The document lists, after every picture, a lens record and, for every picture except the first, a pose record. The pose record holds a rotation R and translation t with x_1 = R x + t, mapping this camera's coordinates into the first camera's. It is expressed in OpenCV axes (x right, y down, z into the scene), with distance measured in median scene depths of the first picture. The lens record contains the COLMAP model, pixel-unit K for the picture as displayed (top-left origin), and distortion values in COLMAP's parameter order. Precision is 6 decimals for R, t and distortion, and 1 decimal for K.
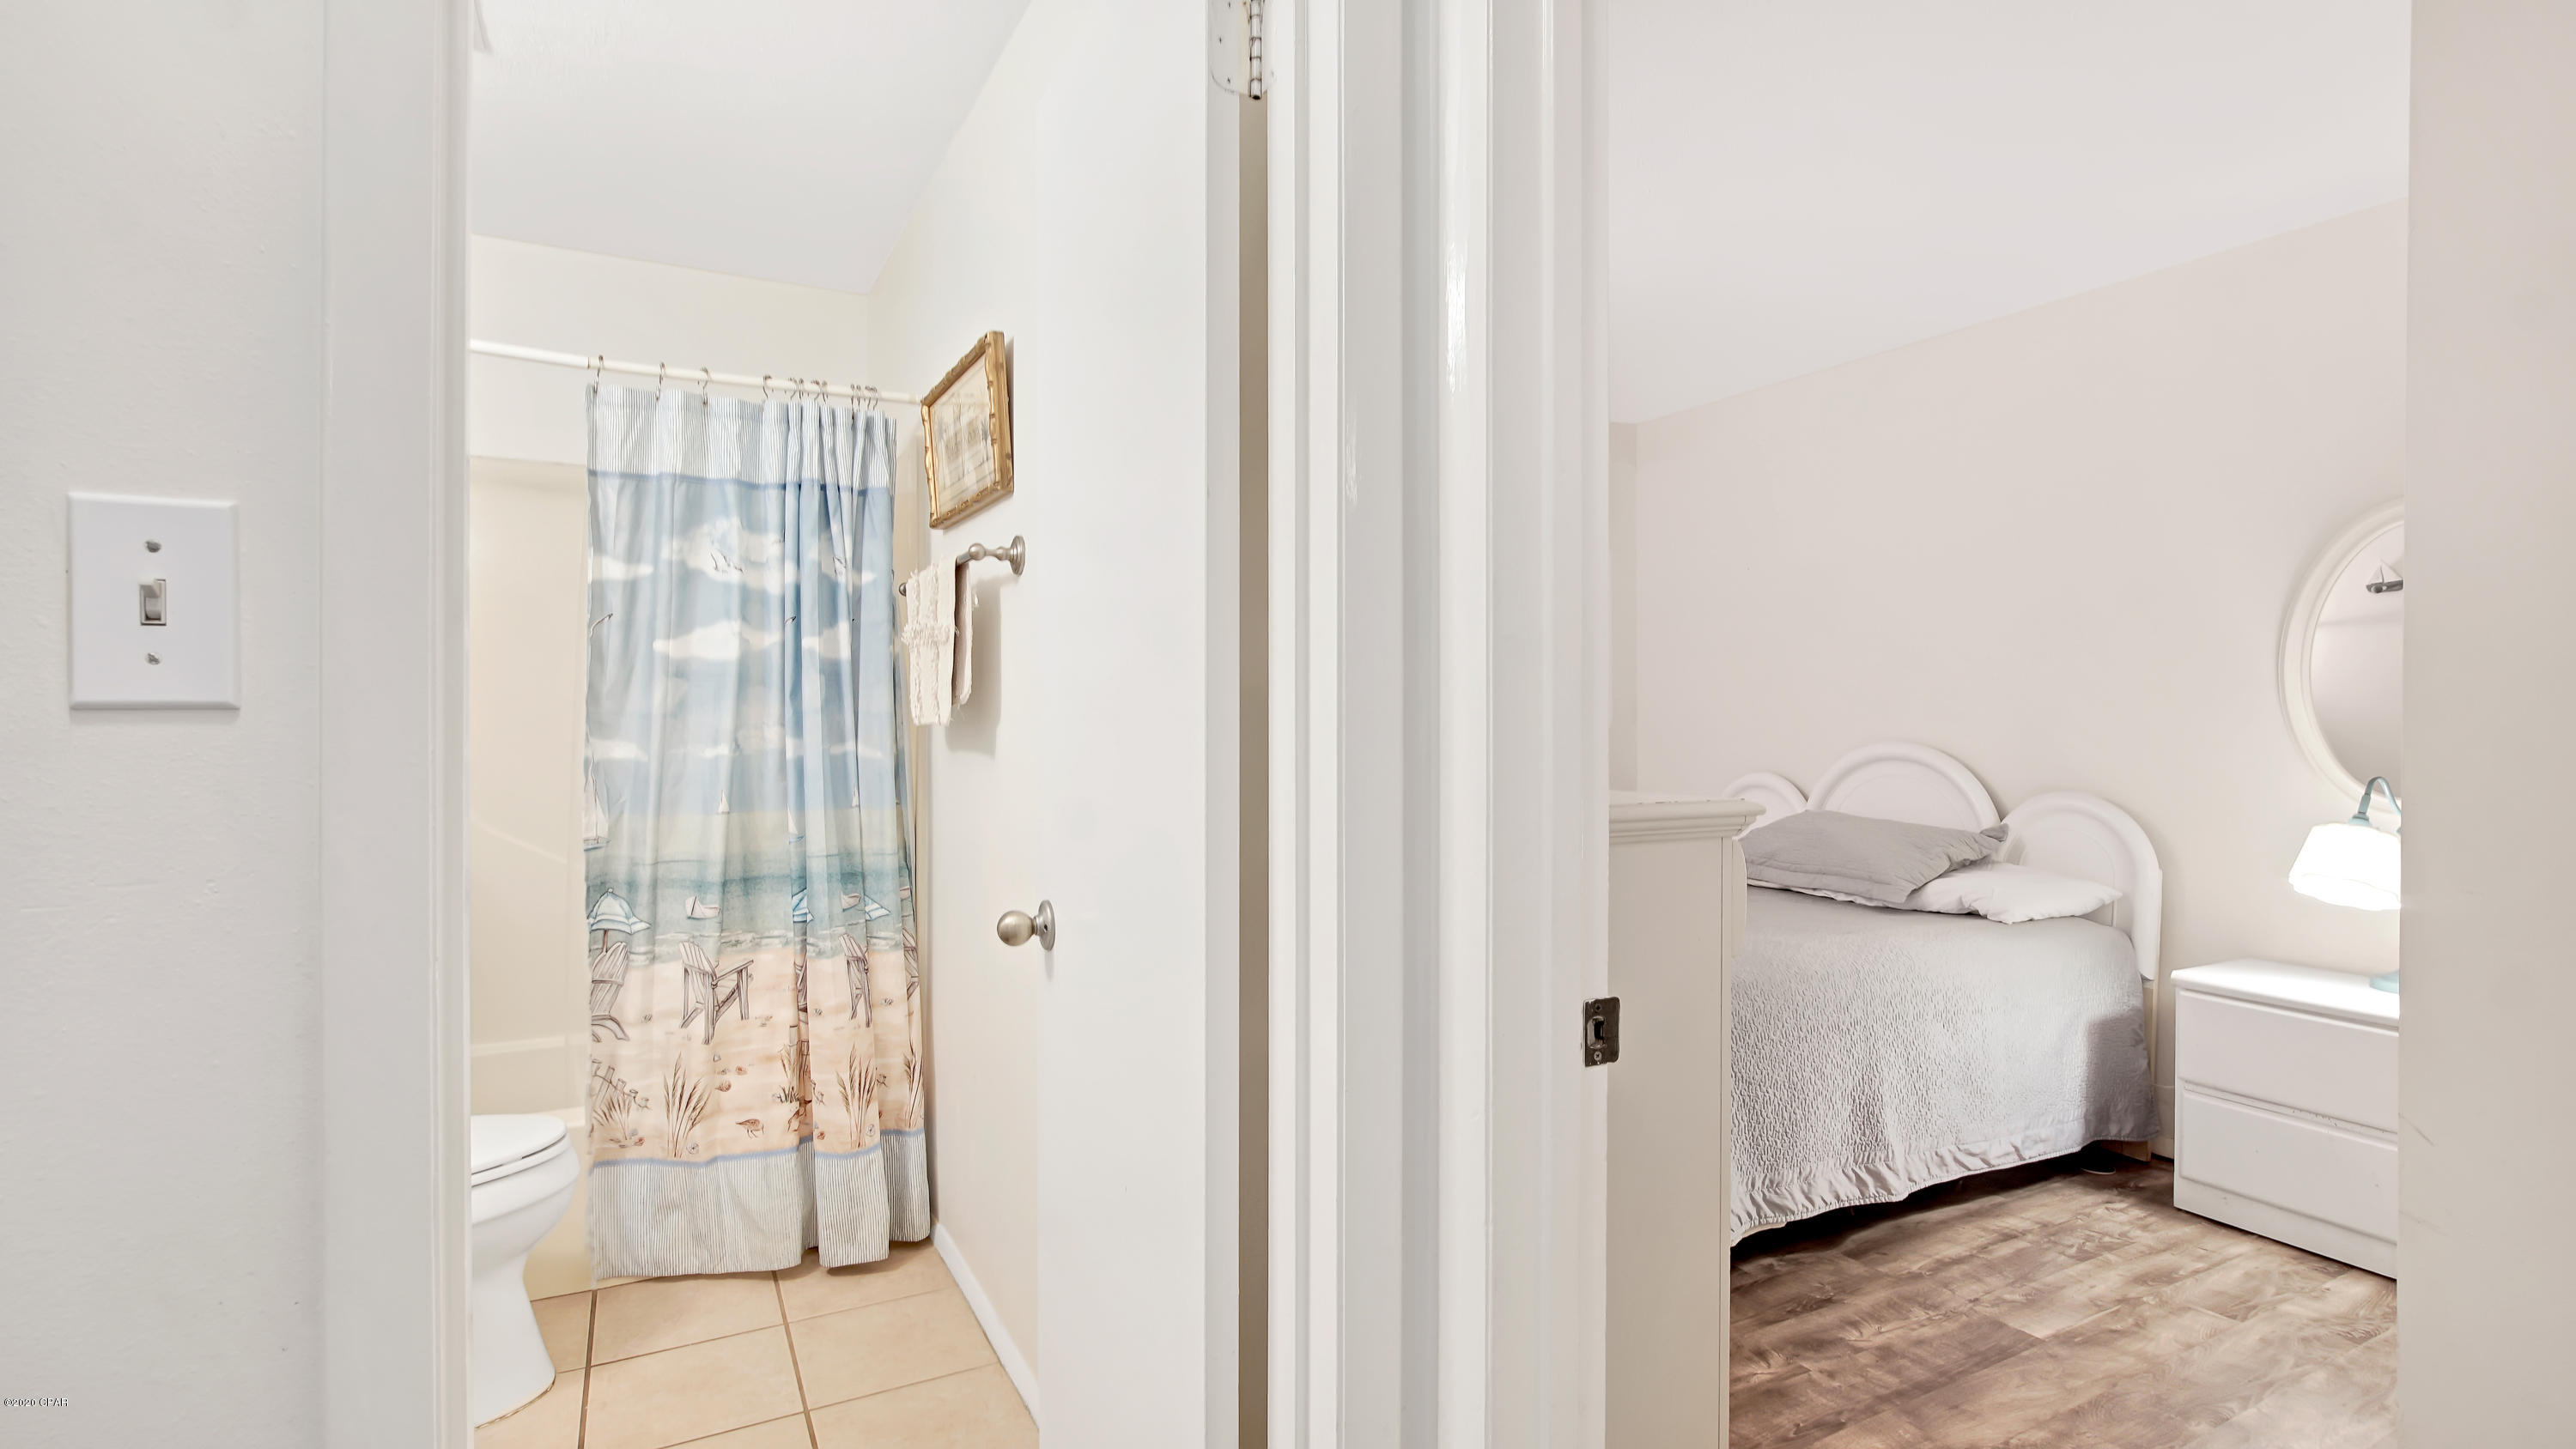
lens RADIAL K [[1172.3, 0, 1297.1], [0, 1172.3, 748.8], [0, 0, 1]] dist [-0.010873, -0.000360]
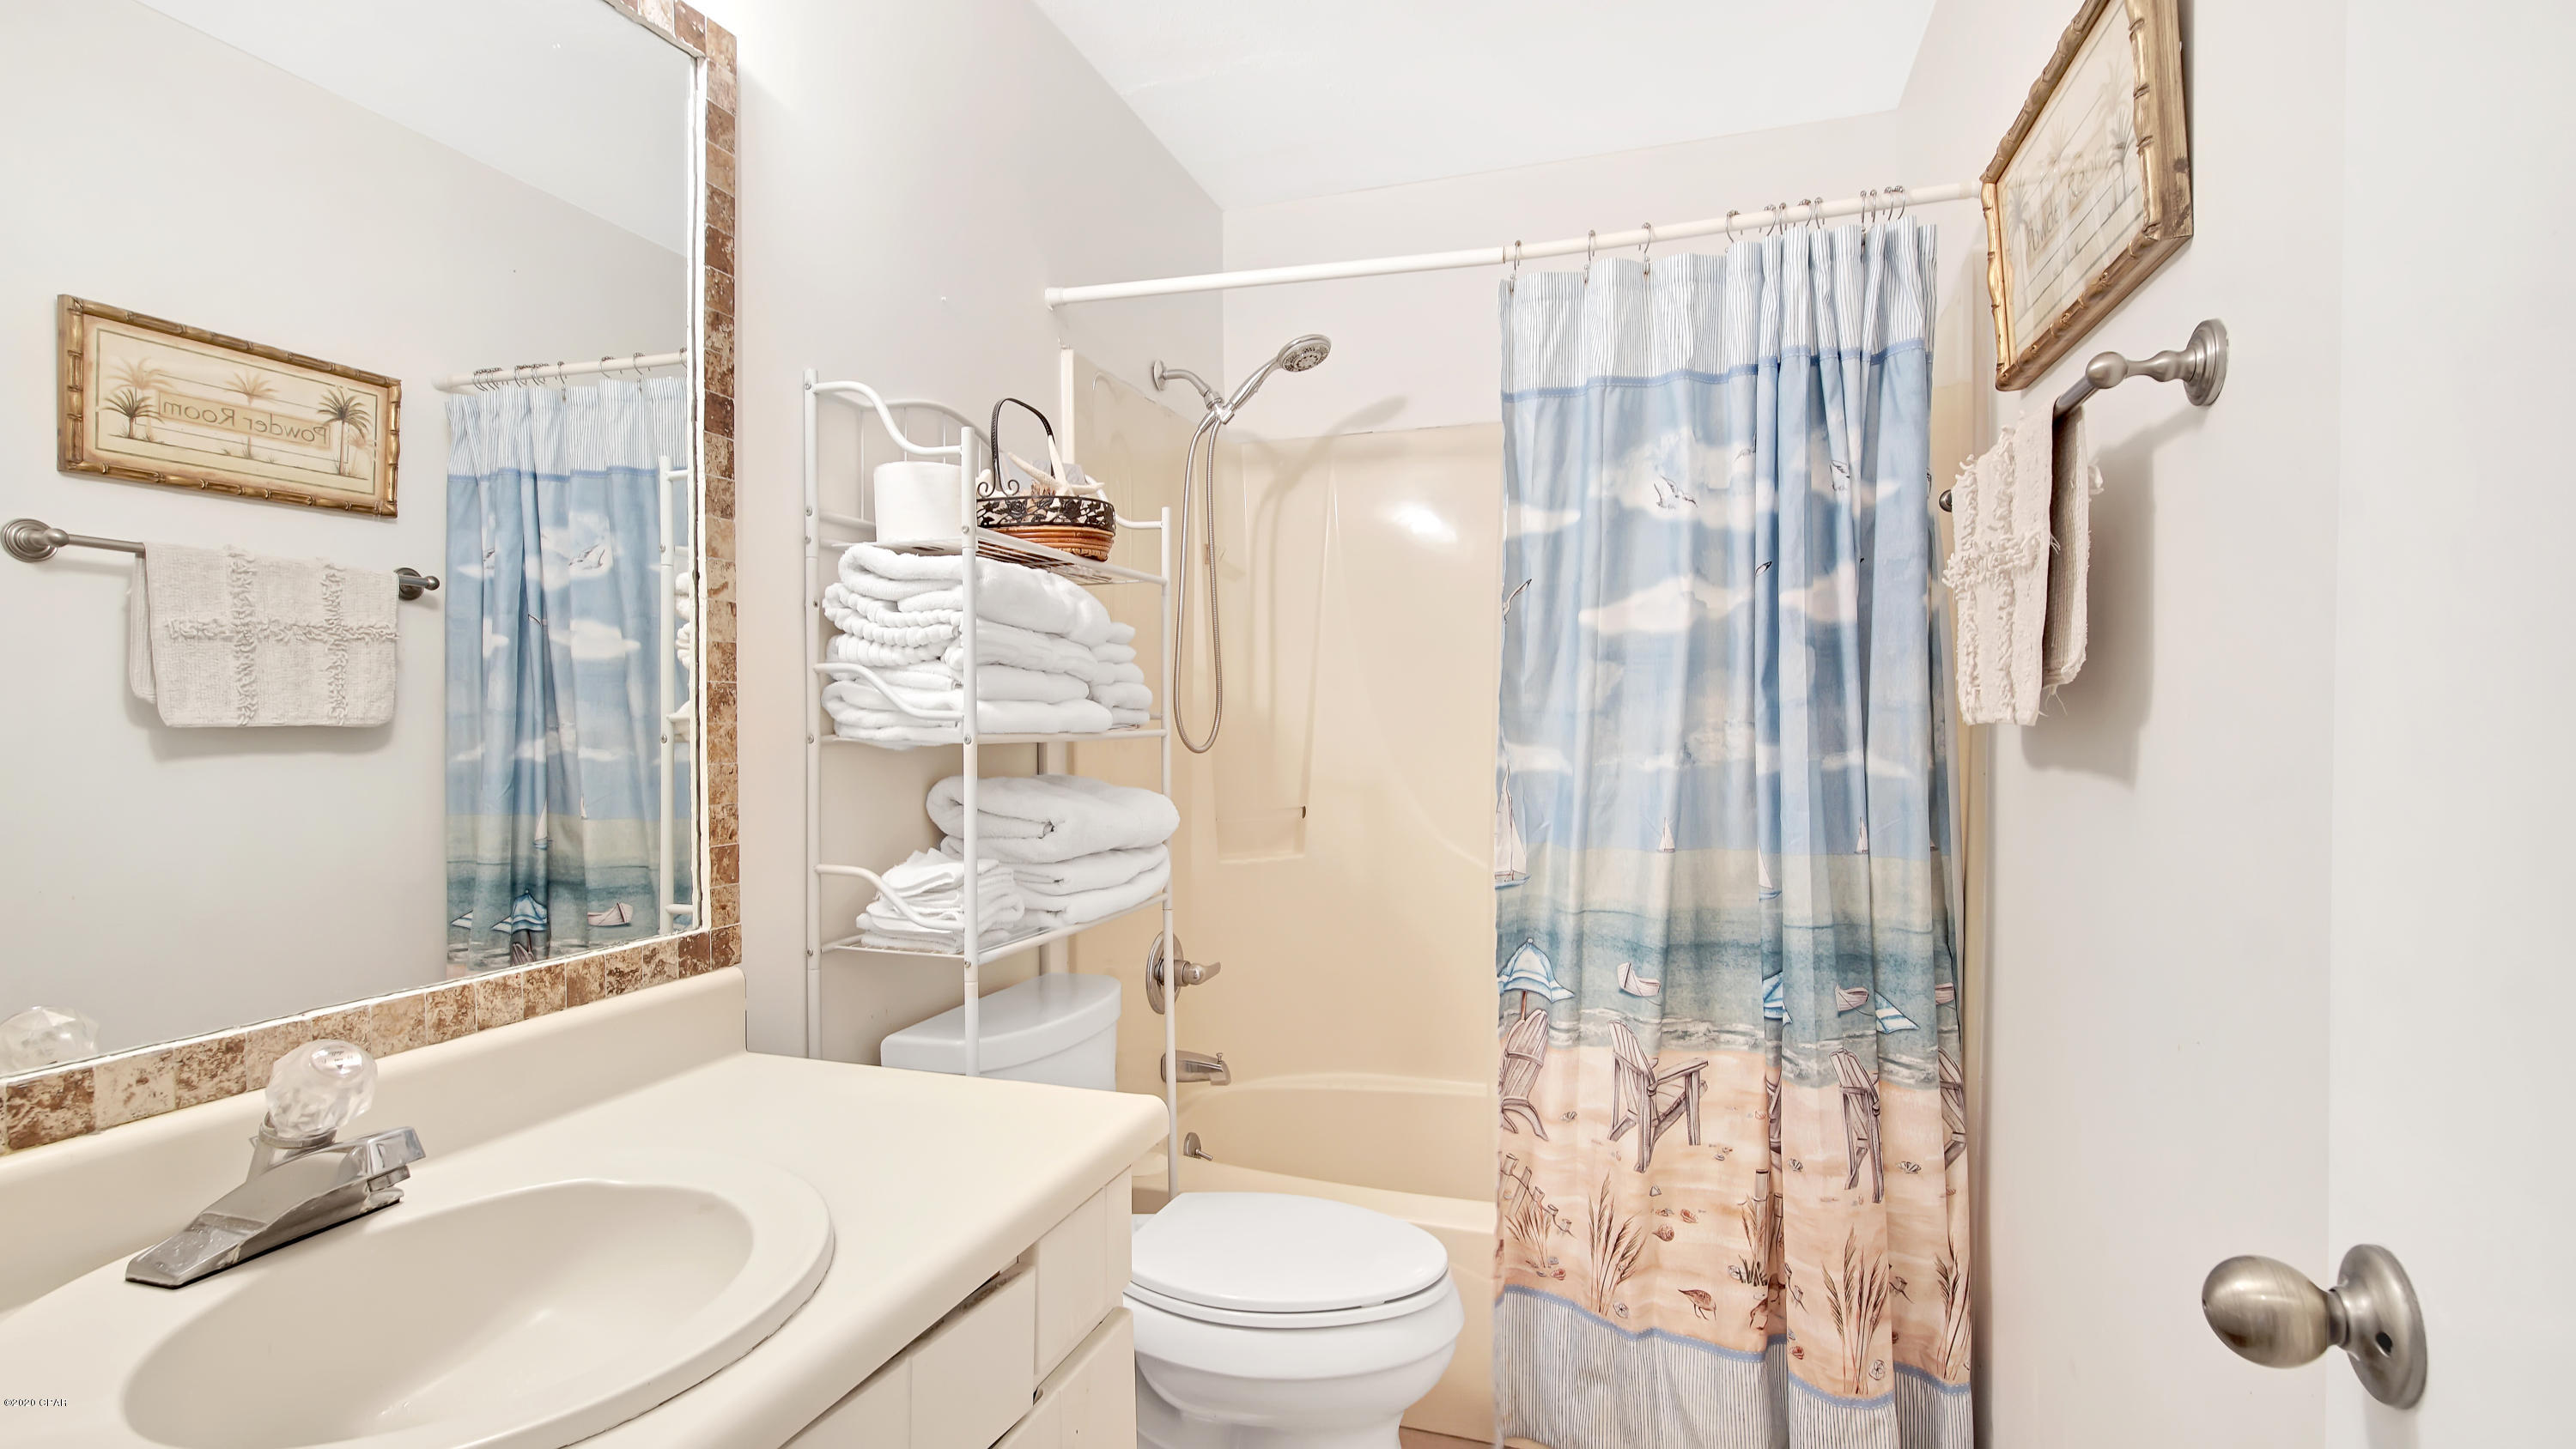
lens RADIAL K [[1172.3, 0, 1297.1], [0, 1172.3, 748.8], [0, 0, 1]] dist [-0.010873, -0.000360]
pose [[0.670763, 0.010867, -0.741592, -0.117685], [-0.009128, 0.999938, 0.006396, -0.008739], [0.741615, 0.002479, 0.670821, 0.362086]]
